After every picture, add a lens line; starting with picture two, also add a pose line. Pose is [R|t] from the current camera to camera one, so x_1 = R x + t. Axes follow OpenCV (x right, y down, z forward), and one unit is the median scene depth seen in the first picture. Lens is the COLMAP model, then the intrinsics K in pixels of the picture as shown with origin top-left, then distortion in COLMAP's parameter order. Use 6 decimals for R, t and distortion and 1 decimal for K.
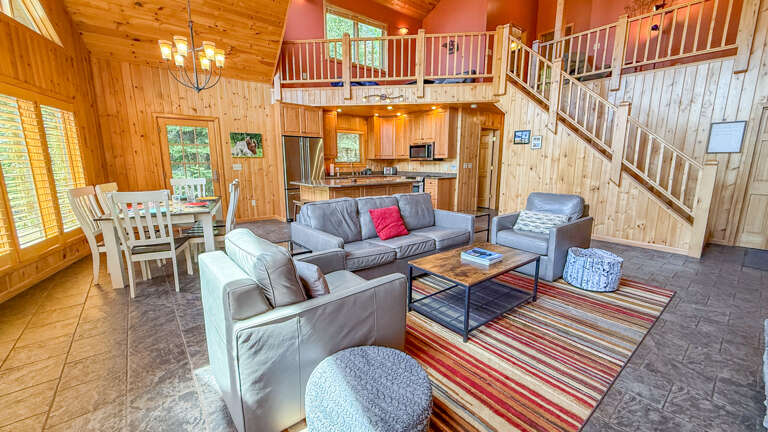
lens RADIAL K [[305.1, 0, 383.0], [0, 305.1, 216.2], [0, 0, 1]] dist [0.000330, -0.000263]
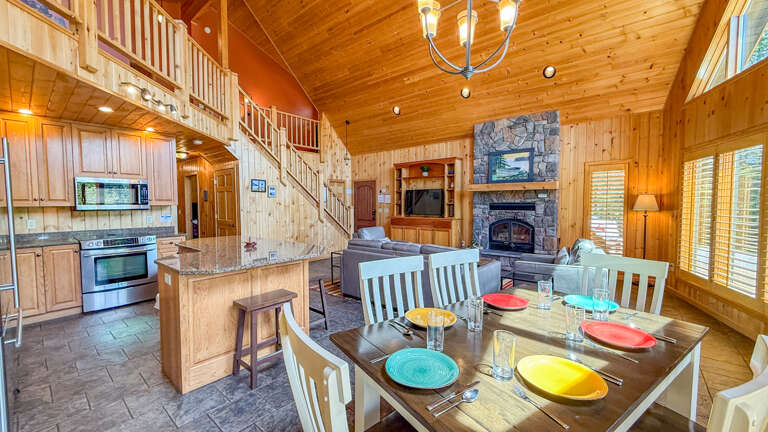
lens RADIAL K [[305.1, 0, 383.0], [0, 305.1, 216.2], [0, 0, 1]] dist [0.000330, -0.000263]
pose [[-0.189029, -0.042765, 0.981040, -0.665942], [0.177338, 0.981138, 0.076939, -0.159094], [-0.965826, 0.188519, -0.177879, 0.786814]]
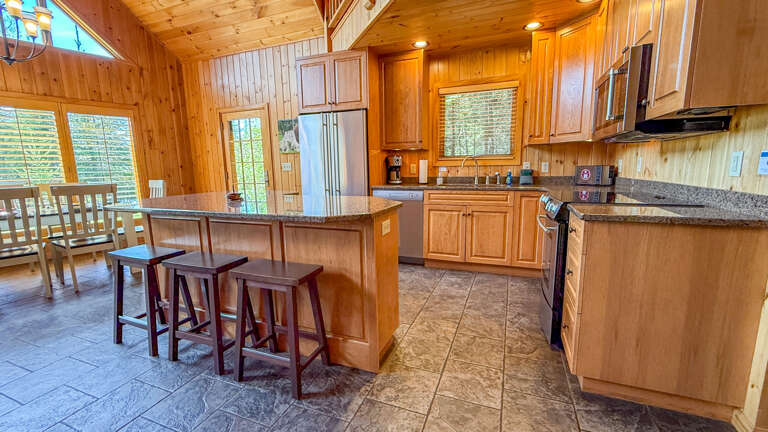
lens RADIAL K [[320.4, 0, 384.0], [0, 320.4, 216.0], [0, 0, 1]] dist [-0.001878, -0.000273]
pose [[0.490023, 0.126286, -0.862513, 0.344567], [-0.137193, 0.988292, 0.066758, -0.137821], [0.860846, 0.085618, 0.501612, 0.891219]]
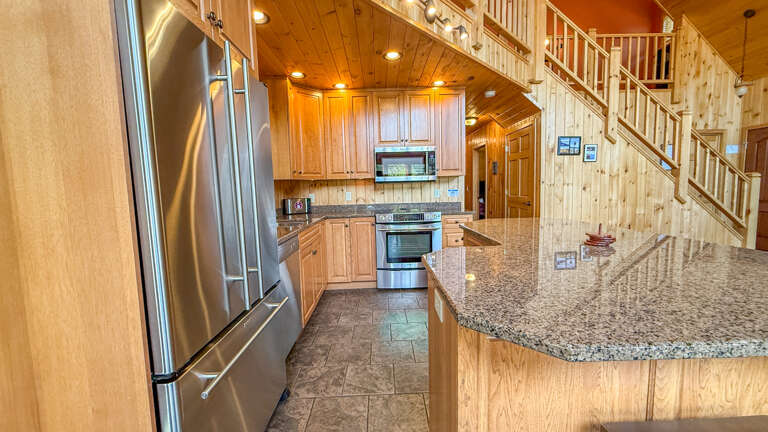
lens RADIAL K [[305.1, 0, 383.0], [0, 305.1, 216.2], [0, 0, 1]] dist [0.000330, -0.000263]
pose [[0.619444, -0.087207, 0.780182, -0.385094], [0.164838, 0.986104, -0.020653, -0.152157], [-0.767540, 0.141398, 0.625211, 0.906365]]
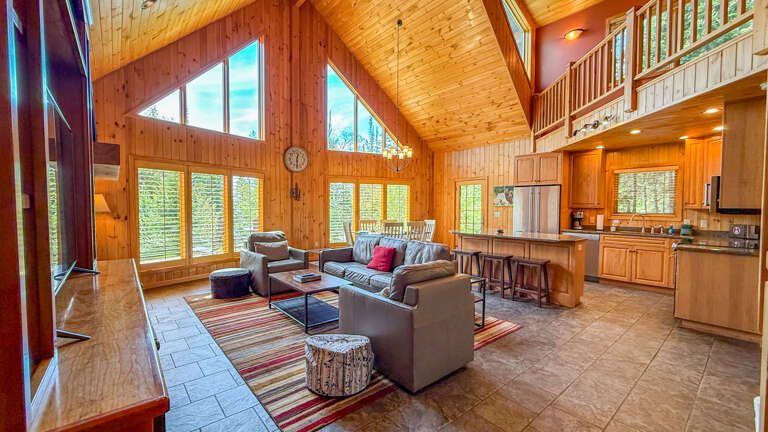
lens RADIAL K [[315.7, 0, 376.7], [0, 315.7, 216.7], [0, 0, 1]] dist [0.000357, -0.000191]
pose [[0.014263, 0.034336, -0.999309, 0.804836], [-0.183212, 0.982580, 0.031146, -0.113580], [0.982970, 0.182642, 0.020306, 0.556228]]
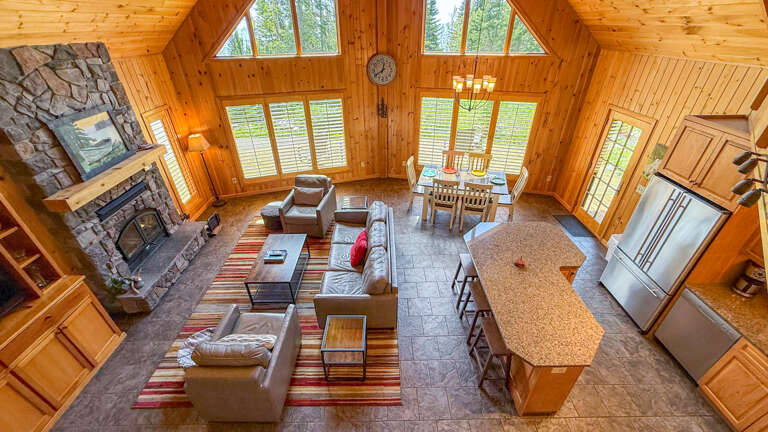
lens RADIAL K [[305.1, 0, 383.0], [0, 305.1, 216.2], [0, 0, 1]] dist [0.000330, -0.000263]
pose [[-0.619996, 0.423712, -0.660358, 0.438382], [-0.131222, 0.773793, 0.619697, -0.520192], [0.773554, 0.470863, -0.424149, 0.932109]]
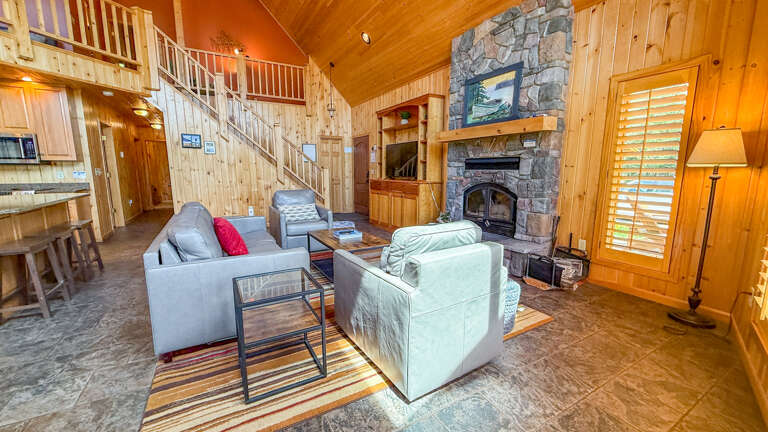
lens RADIAL K [[305.1, 0, 383.0], [0, 305.1, 216.2], [0, 0, 1]] dist [0.000330, -0.000263]
pose [[0.161073, -0.150872, 0.975343, -0.422442], [0.175809, 0.976827, 0.122068, -0.037812], [-0.971157, 0.151812, 0.183865, 0.268227]]
